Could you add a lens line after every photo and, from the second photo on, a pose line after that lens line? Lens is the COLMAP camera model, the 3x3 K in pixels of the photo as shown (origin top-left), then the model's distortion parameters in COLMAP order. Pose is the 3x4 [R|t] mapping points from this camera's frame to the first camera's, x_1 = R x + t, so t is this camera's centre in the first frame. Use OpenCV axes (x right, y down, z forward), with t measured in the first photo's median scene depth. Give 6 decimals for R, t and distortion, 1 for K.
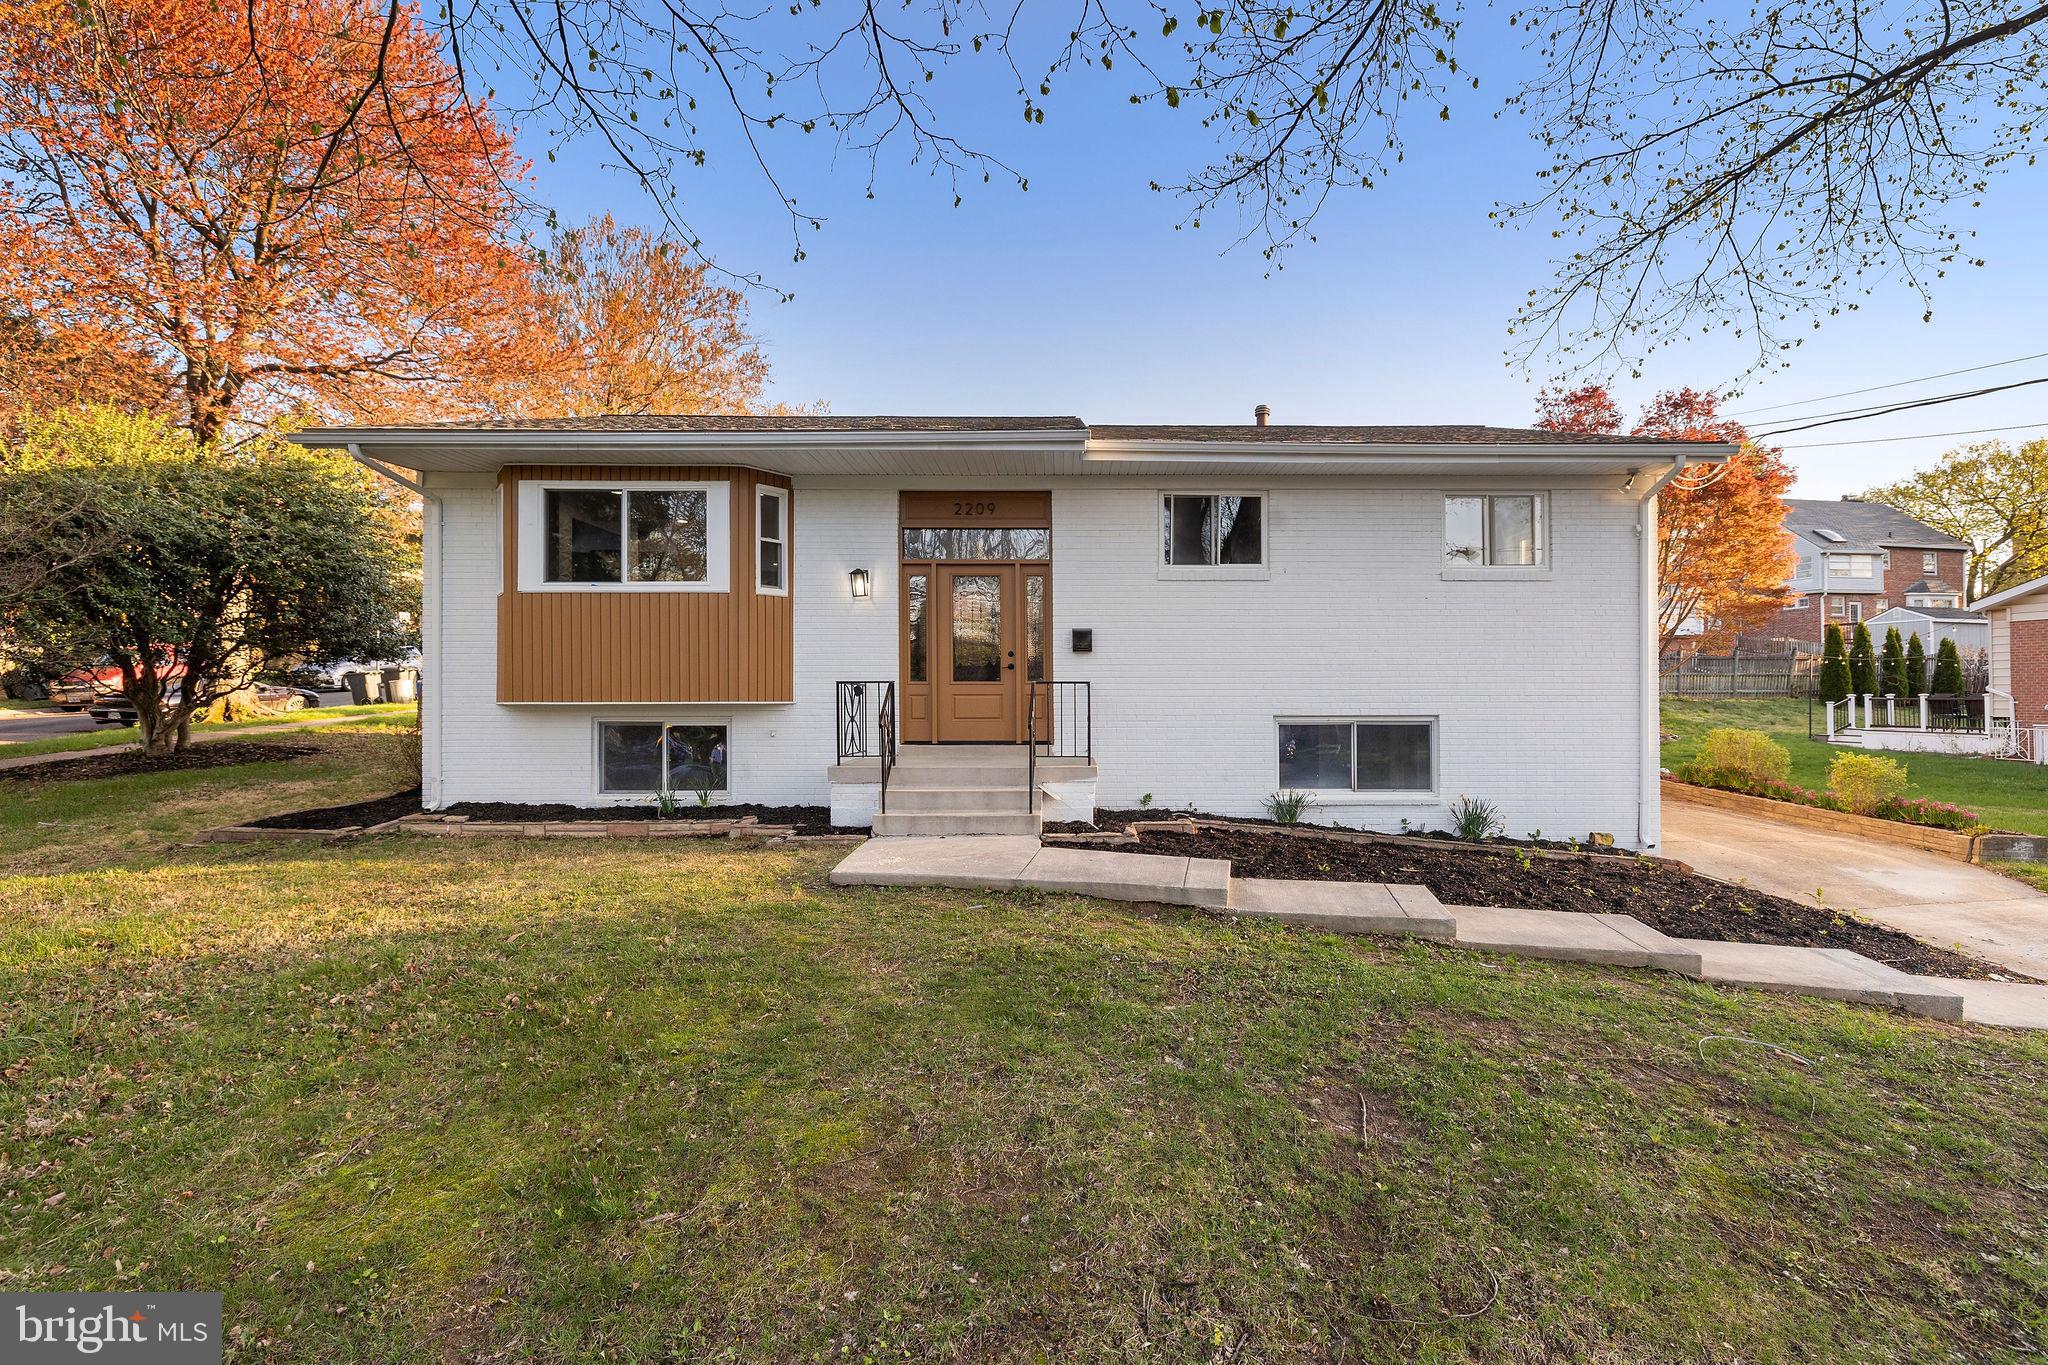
lens RADIAL K [[956.4, 0, 1024.0], [0, 956.4, 682.5], [0, 0, 1]] dist [0.001956, 0.000309]
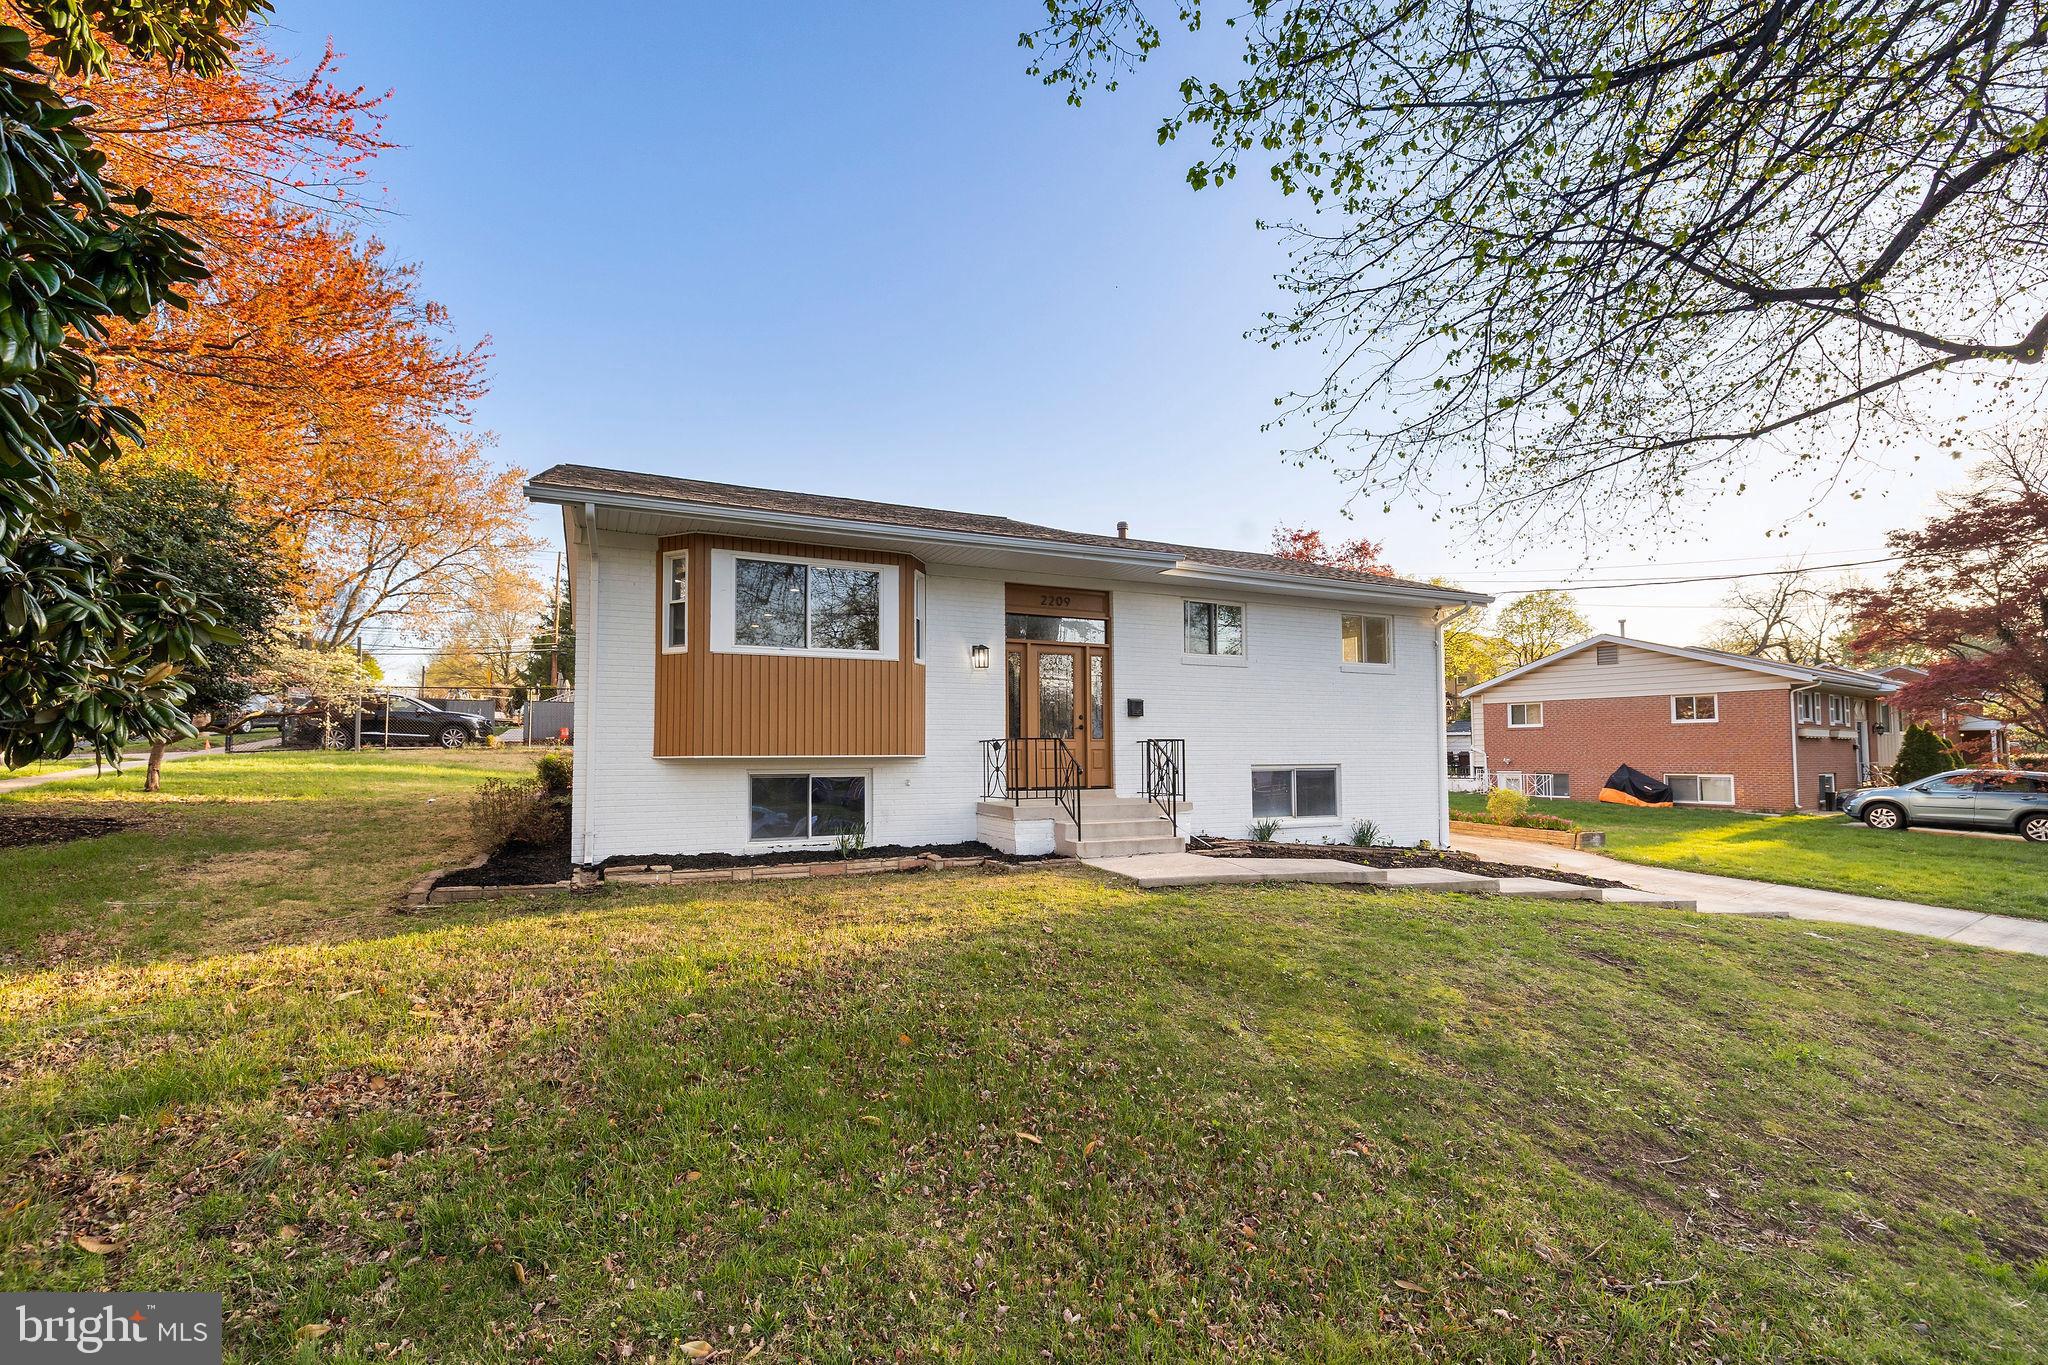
lens RADIAL K [[956.4, 0, 1024.0], [0, 956.4, 682.5], [0, 0, 1]] dist [0.001956, 0.000309]
pose [[0.899189, 0.030761, 0.436477, -0.644226], [-0.003337, 0.997979, -0.063460, 0.005218], [-0.437547, 0.055606, 0.897475, -0.105802]]
